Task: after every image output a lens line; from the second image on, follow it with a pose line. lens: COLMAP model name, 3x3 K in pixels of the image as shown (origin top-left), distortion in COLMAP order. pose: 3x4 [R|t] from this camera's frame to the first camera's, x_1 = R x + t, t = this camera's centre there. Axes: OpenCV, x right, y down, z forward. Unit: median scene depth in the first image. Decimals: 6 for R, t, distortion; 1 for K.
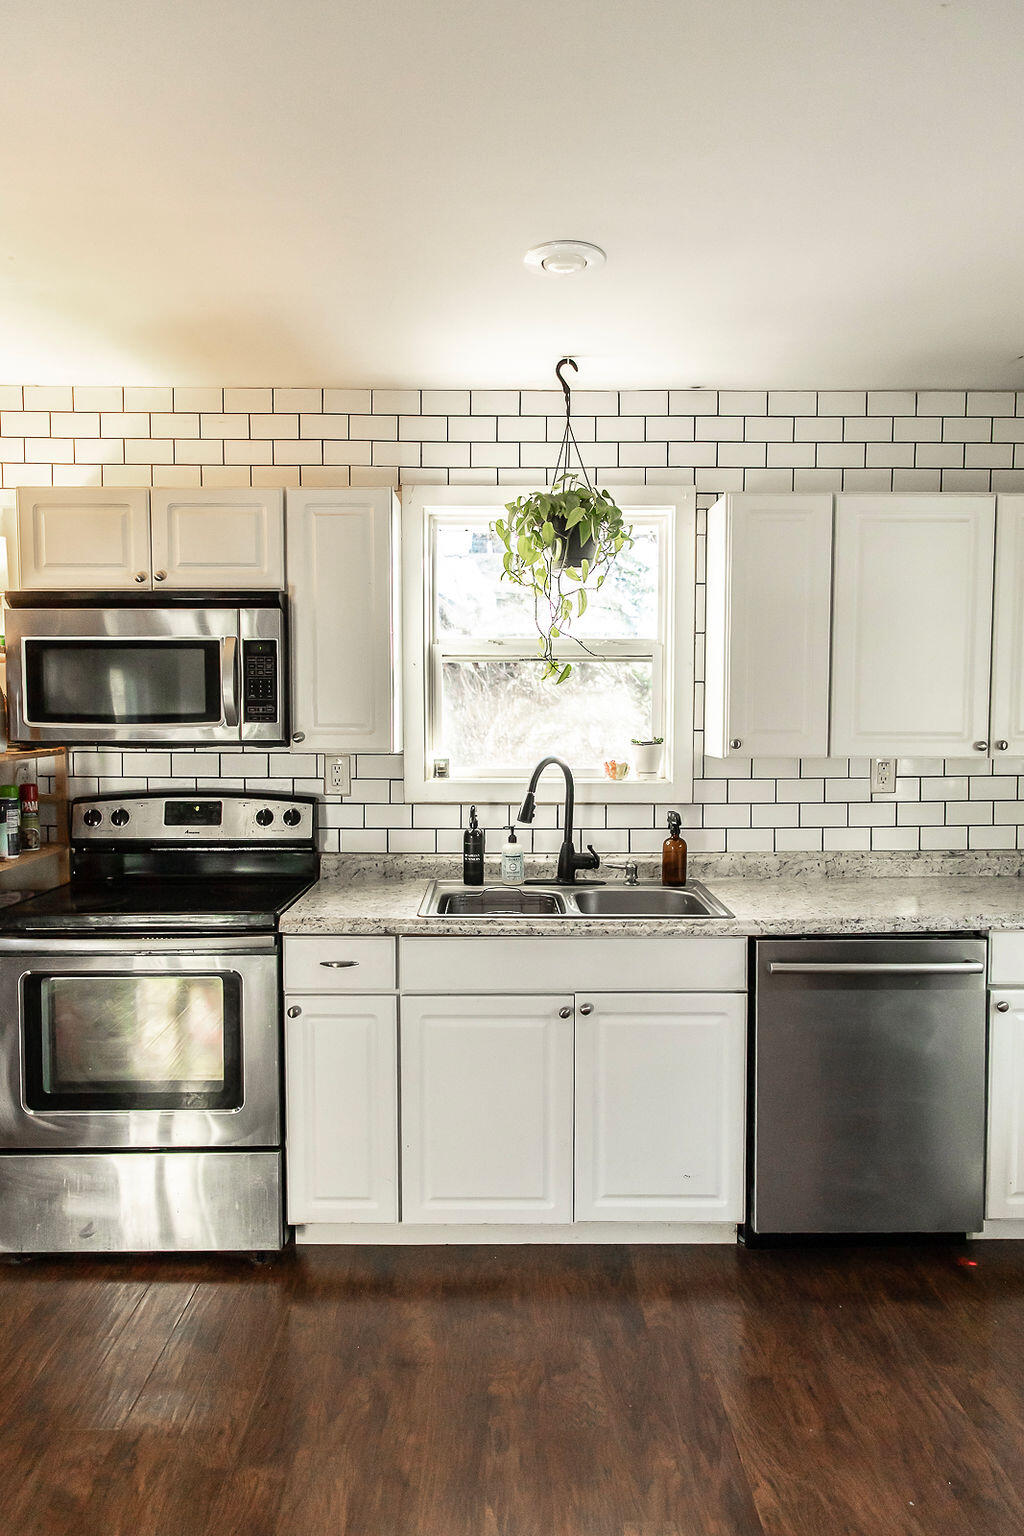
lens RADIAL K [[1045.5, 0, 512.2], [0, 1045.5, 769.6], [0, 0, 1]] dist [0.017013, -0.008678]
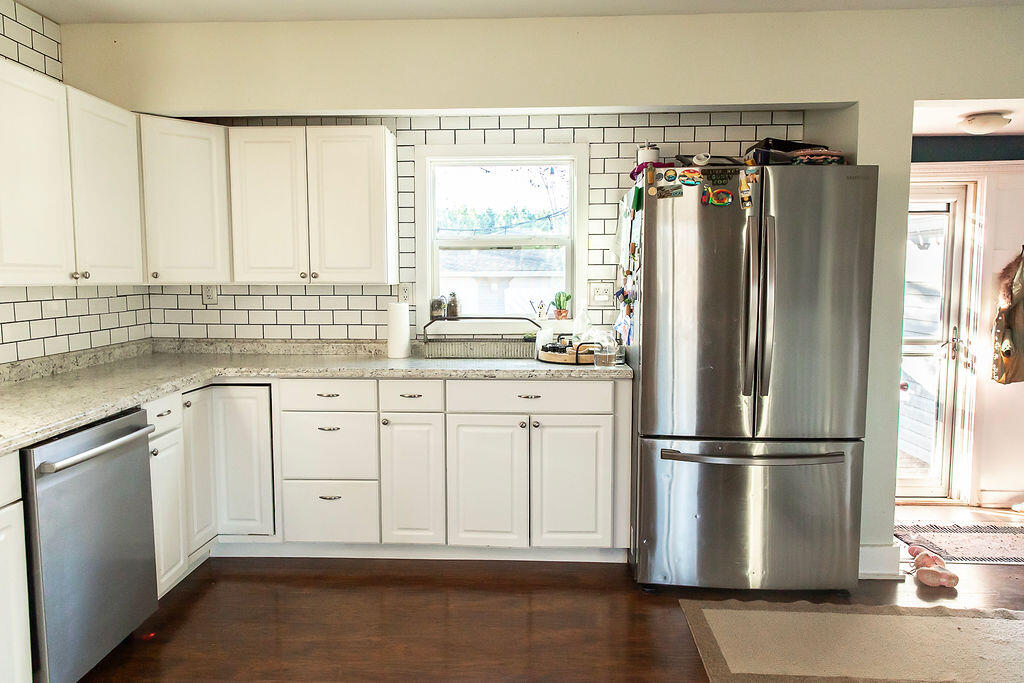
lens RADIAL K [[697.0, 0, 501.9], [0, 697.0, 341.0], [0, 0, 1]] dist [0.017013, -0.008678]
pose [[0.044585, -0.091351, 0.994820, -0.420549], [0.054494, 0.994550, 0.088884, 0.010545], [-0.997518, 0.050249, 0.049320, 0.418134]]
